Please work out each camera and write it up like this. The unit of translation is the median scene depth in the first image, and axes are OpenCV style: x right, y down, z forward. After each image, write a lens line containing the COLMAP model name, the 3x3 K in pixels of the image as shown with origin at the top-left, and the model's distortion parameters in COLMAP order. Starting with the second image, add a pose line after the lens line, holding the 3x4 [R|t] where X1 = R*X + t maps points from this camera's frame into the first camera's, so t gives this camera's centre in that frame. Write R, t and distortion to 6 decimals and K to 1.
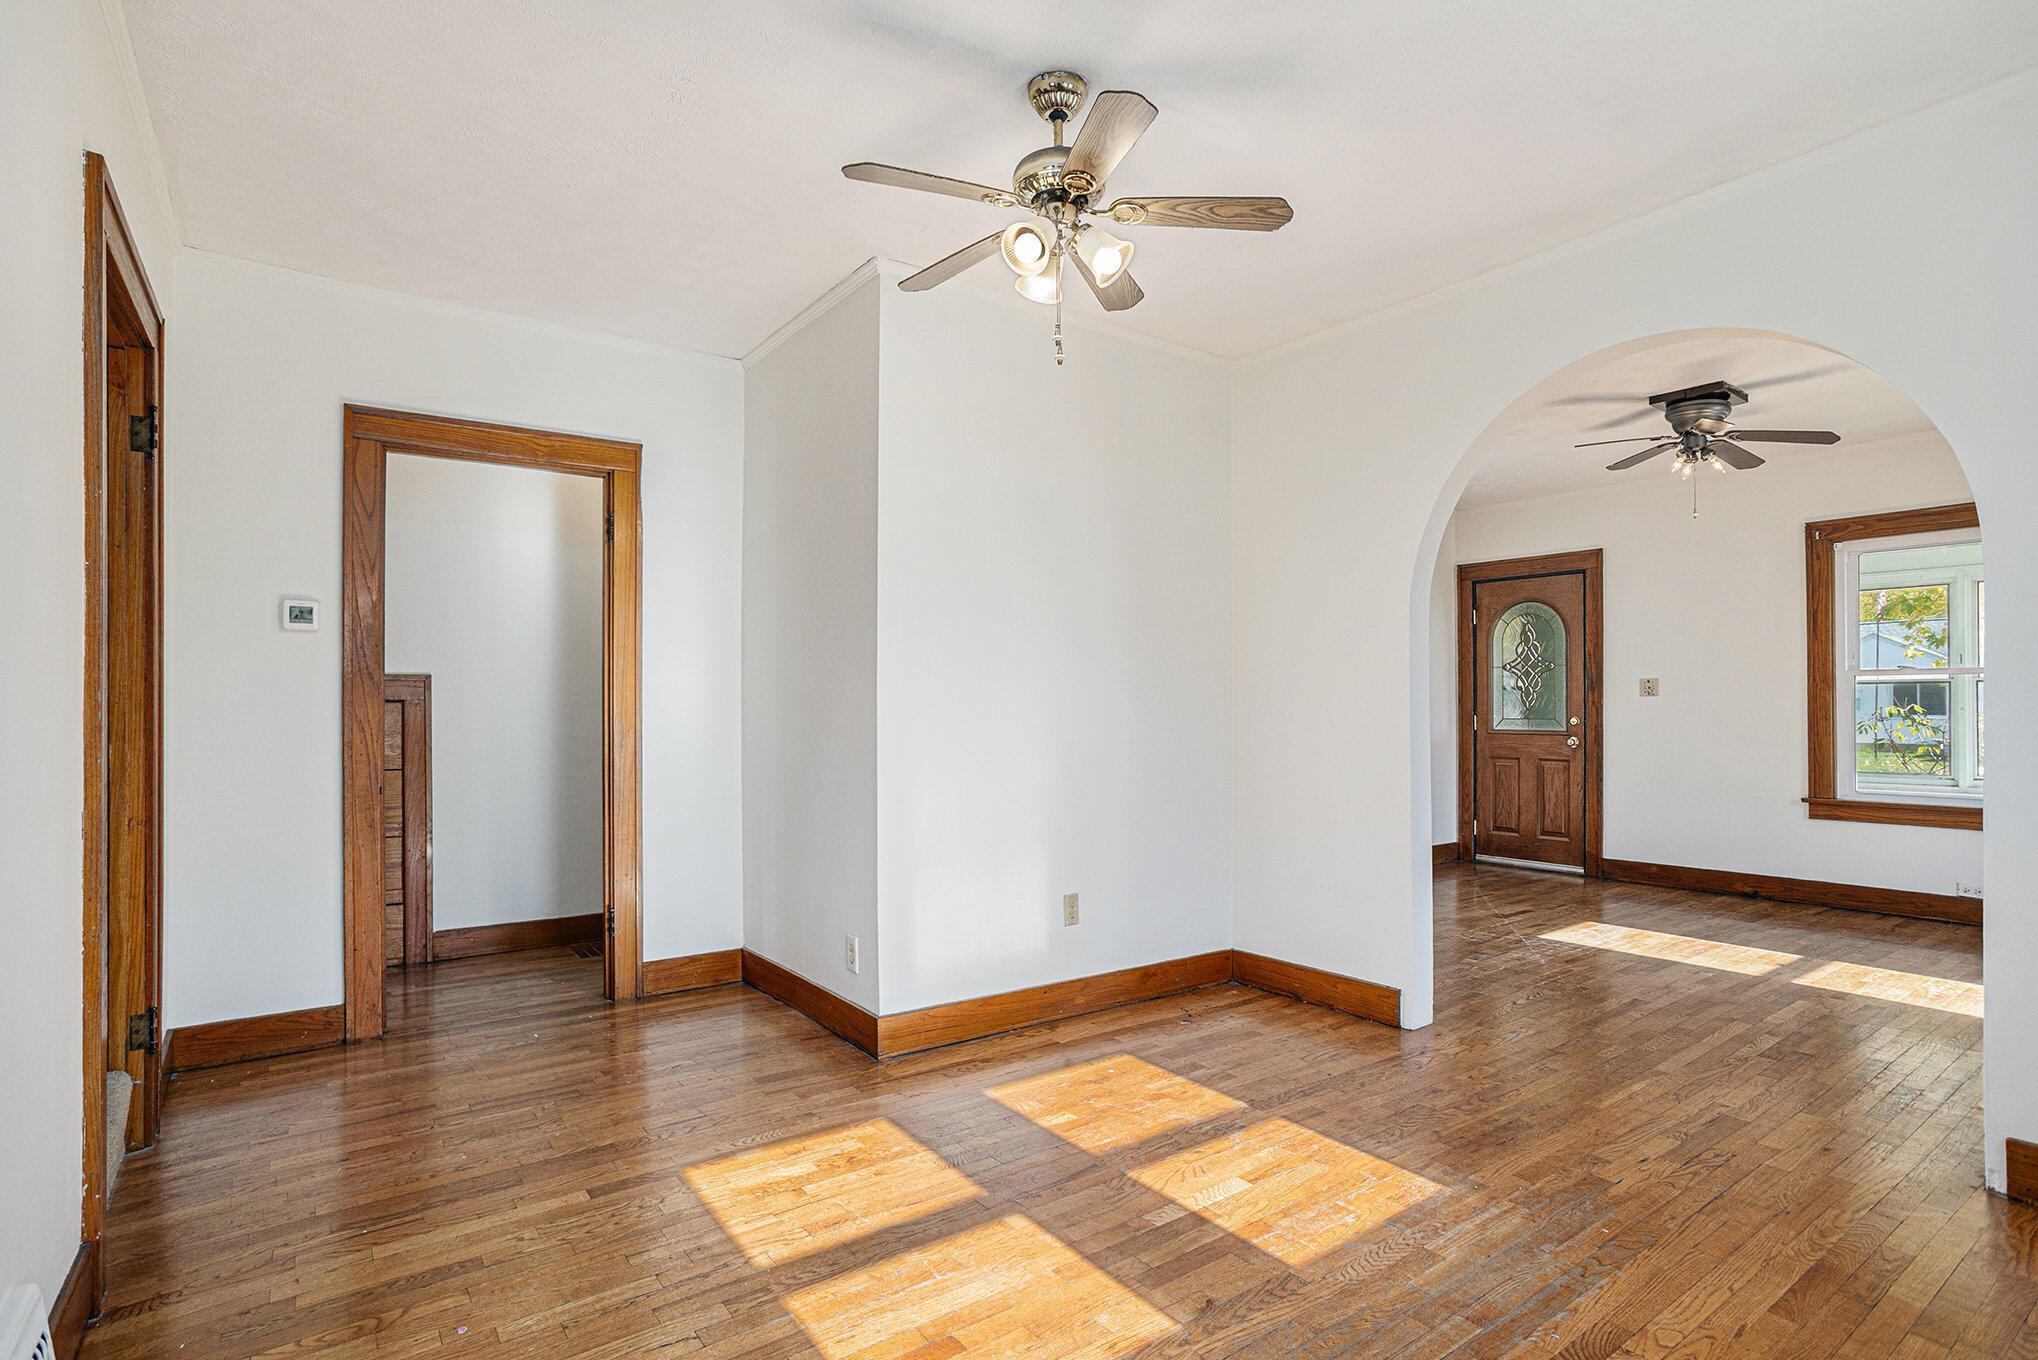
lens RADIAL K [[1016.6, 0, 1032.8], [0, 1016.6, 676.5], [0, 0, 1]] dist [-0.048769, 0.030651]
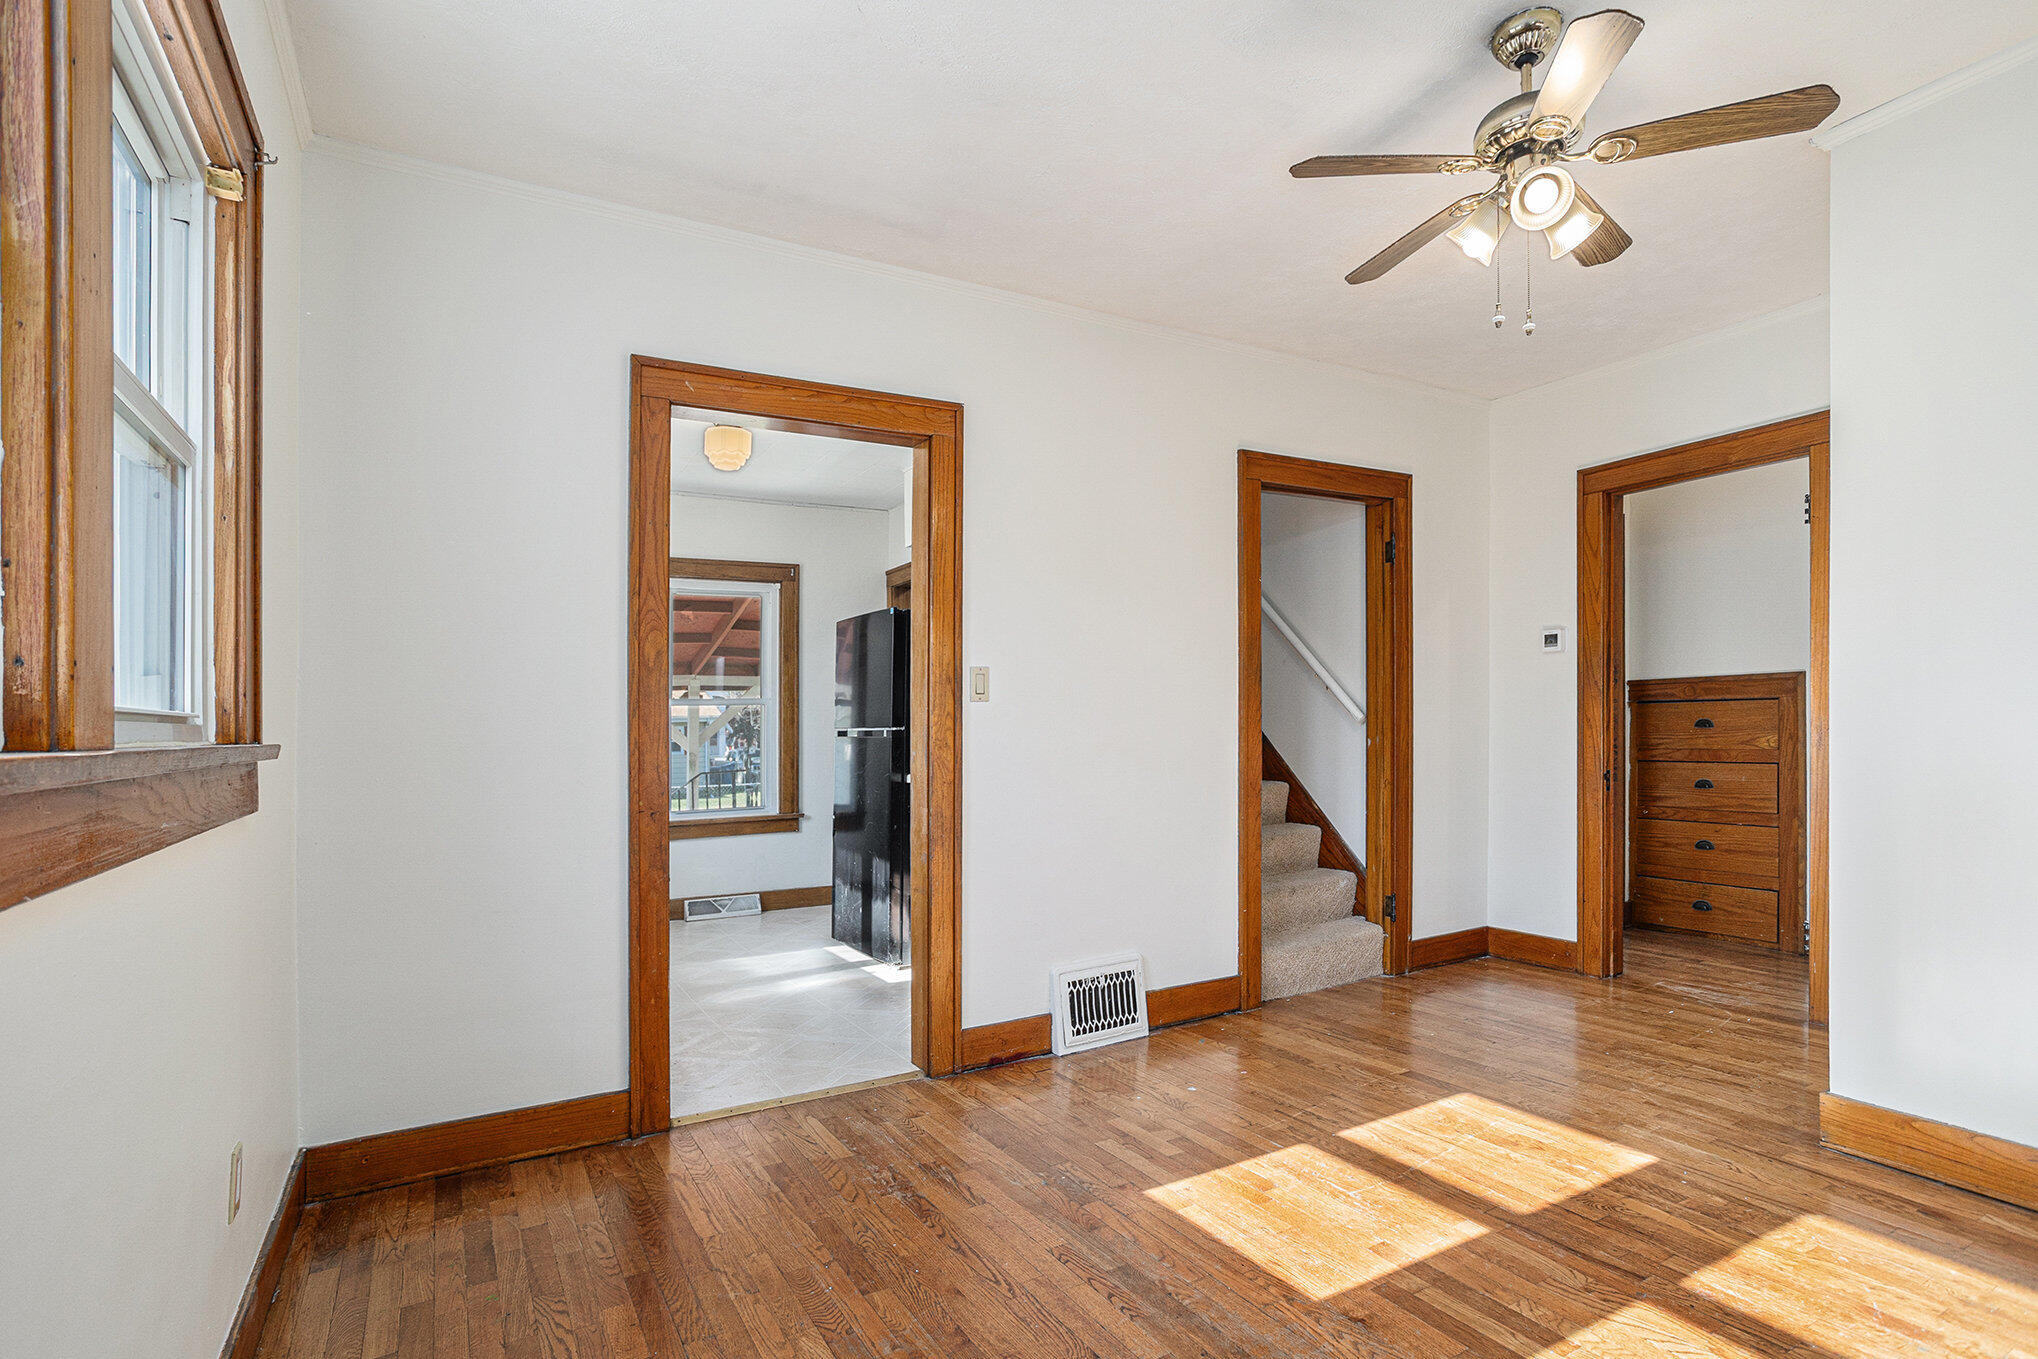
lens RADIAL K [[1016.6, 0, 1032.8], [0, 1016.6, 676.0], [0, 0, 1]] dist [-0.048769, 0.030651]
pose [[-0.099491, -0.041902, -0.994156, 0.765323], [0.050897, 0.997591, -0.047141, 0.015000], [0.993736, -0.055289, -0.097119, 0.512402]]
